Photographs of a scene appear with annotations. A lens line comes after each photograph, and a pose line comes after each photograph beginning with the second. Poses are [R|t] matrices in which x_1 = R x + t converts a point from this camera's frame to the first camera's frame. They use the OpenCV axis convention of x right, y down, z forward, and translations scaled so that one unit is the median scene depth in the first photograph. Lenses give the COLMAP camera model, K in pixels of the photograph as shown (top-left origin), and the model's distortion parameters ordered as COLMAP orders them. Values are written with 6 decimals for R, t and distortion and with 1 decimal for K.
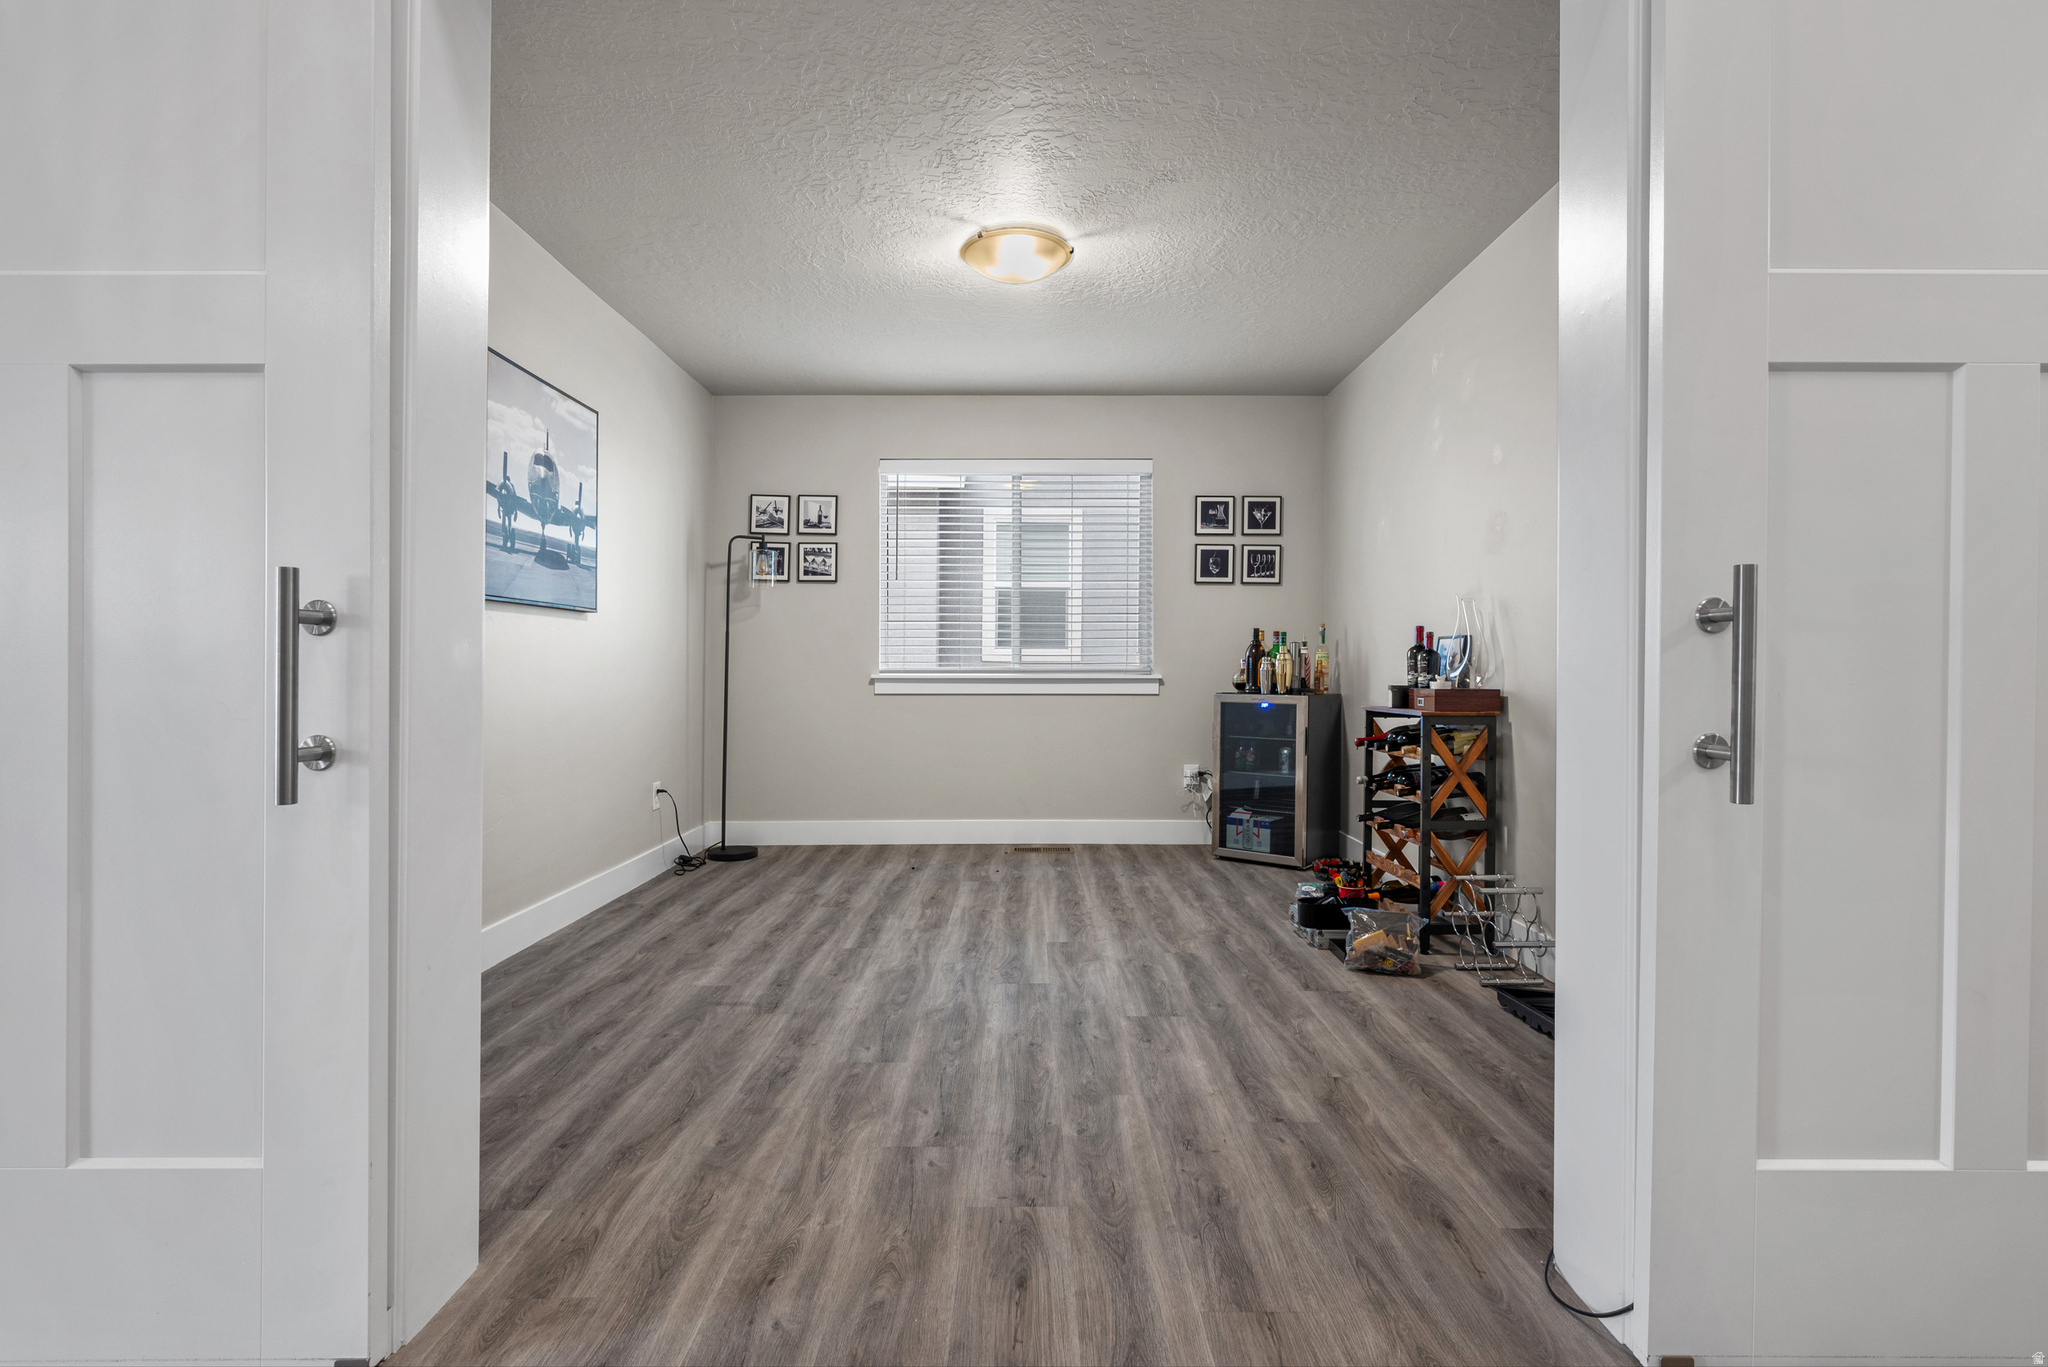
lens RADIAL K [[942.6, 0, 1024.7], [0, 942.6, 679.7], [0, 0, 1]] dist [0.001043, 0.000777]
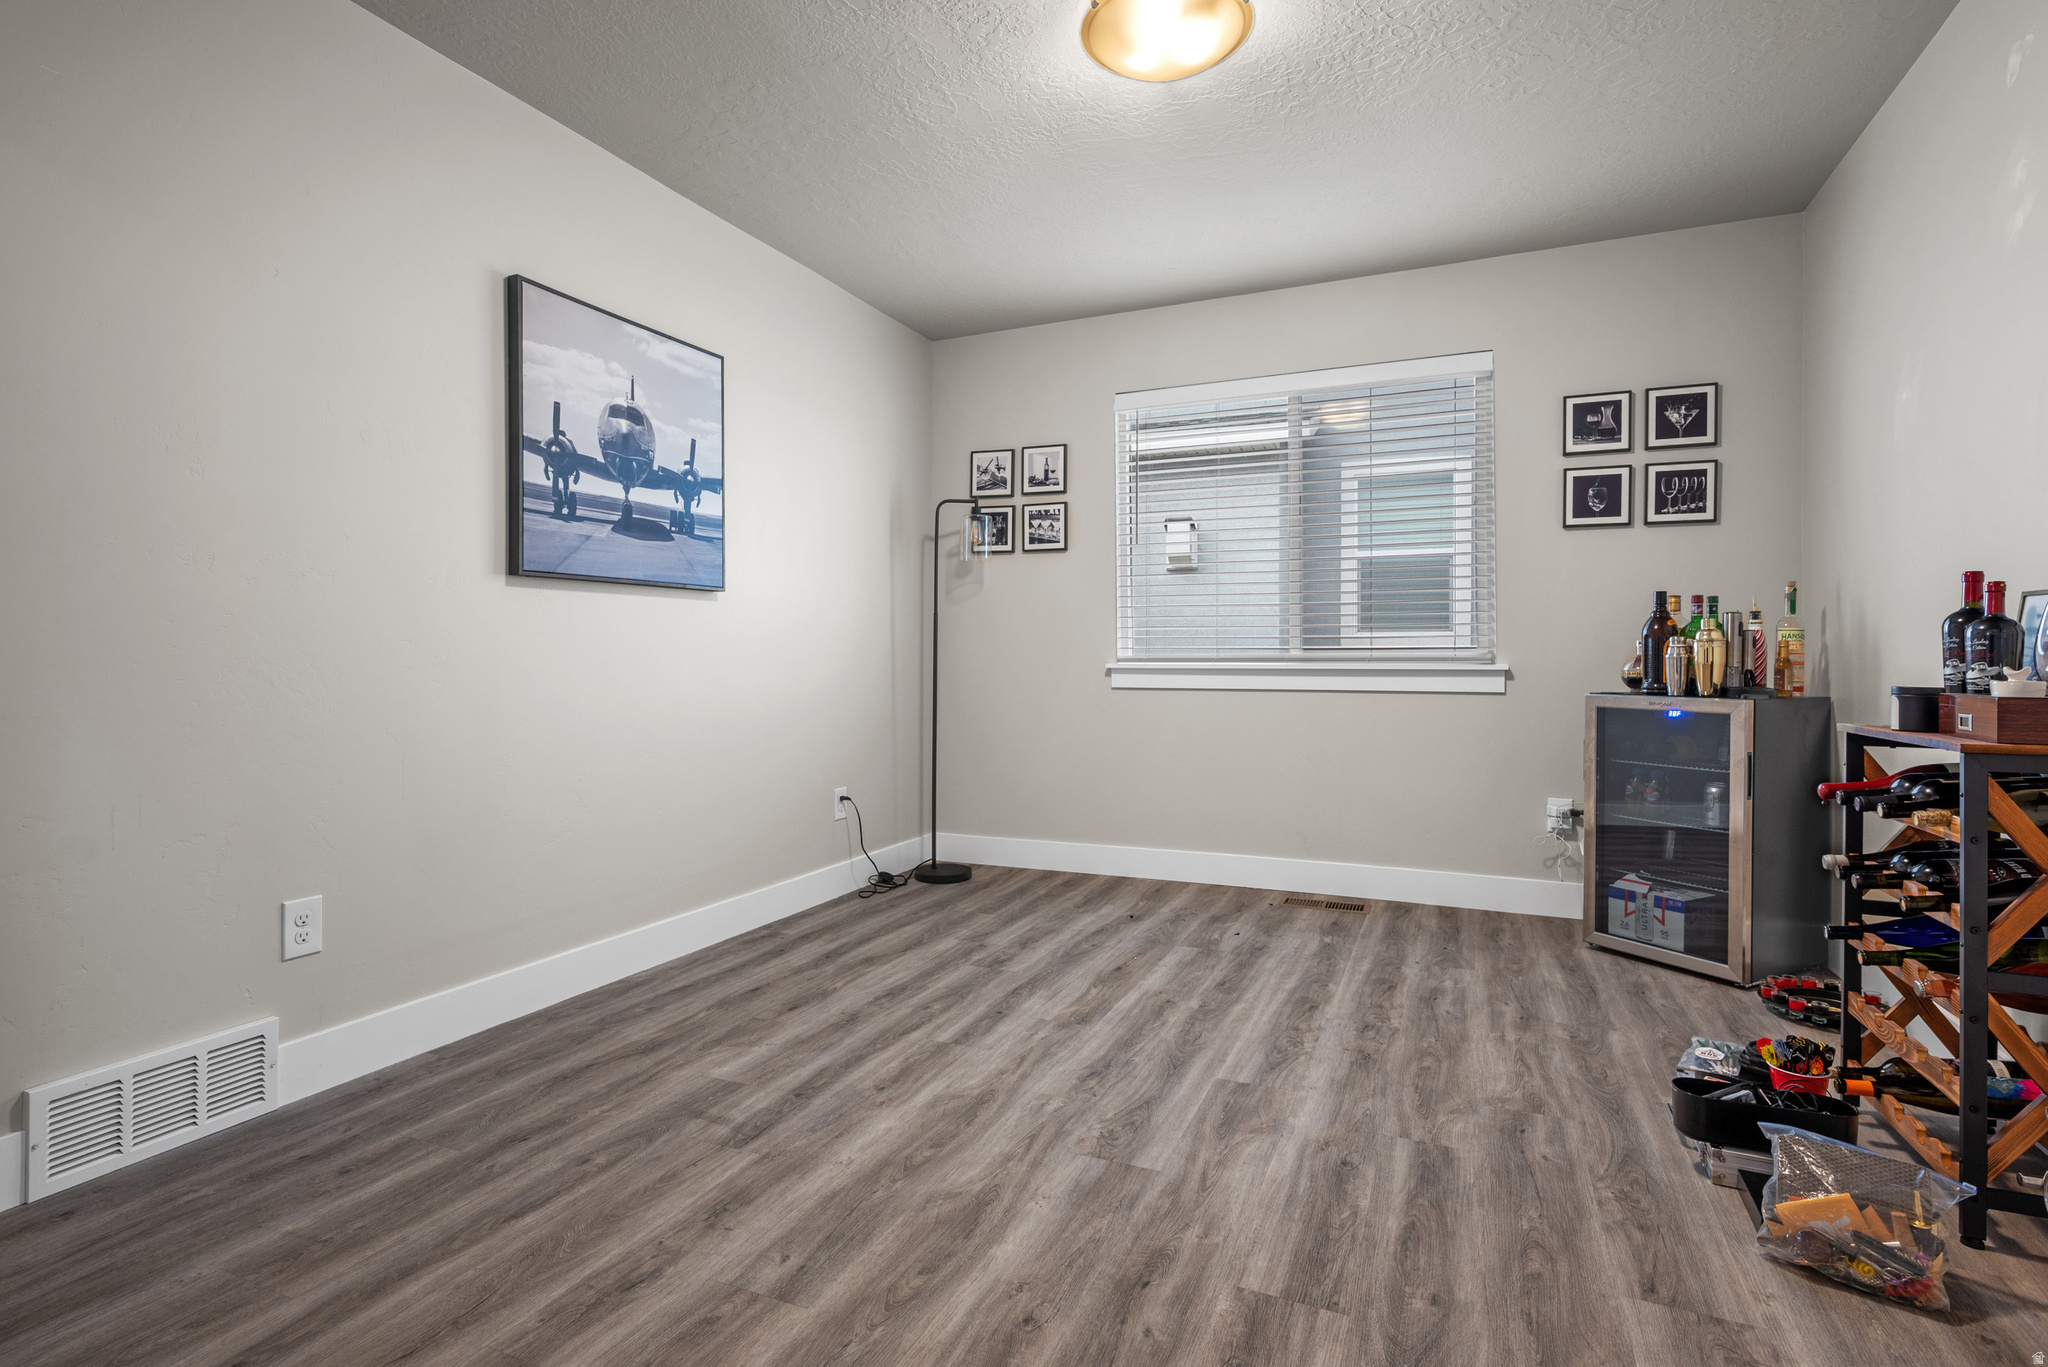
lens RADIAL K [[983.7, 0, 1013.9], [0, 983.7, 675.1], [0, 0, 1]] dist [-0.011778, 0.003858]
pose [[0.915074, 0.005883, -0.403242, 0.139031], [-0.002903, 0.999964, 0.008000, -0.003293], [0.403275, -0.006150, 0.915058, 0.274182]]
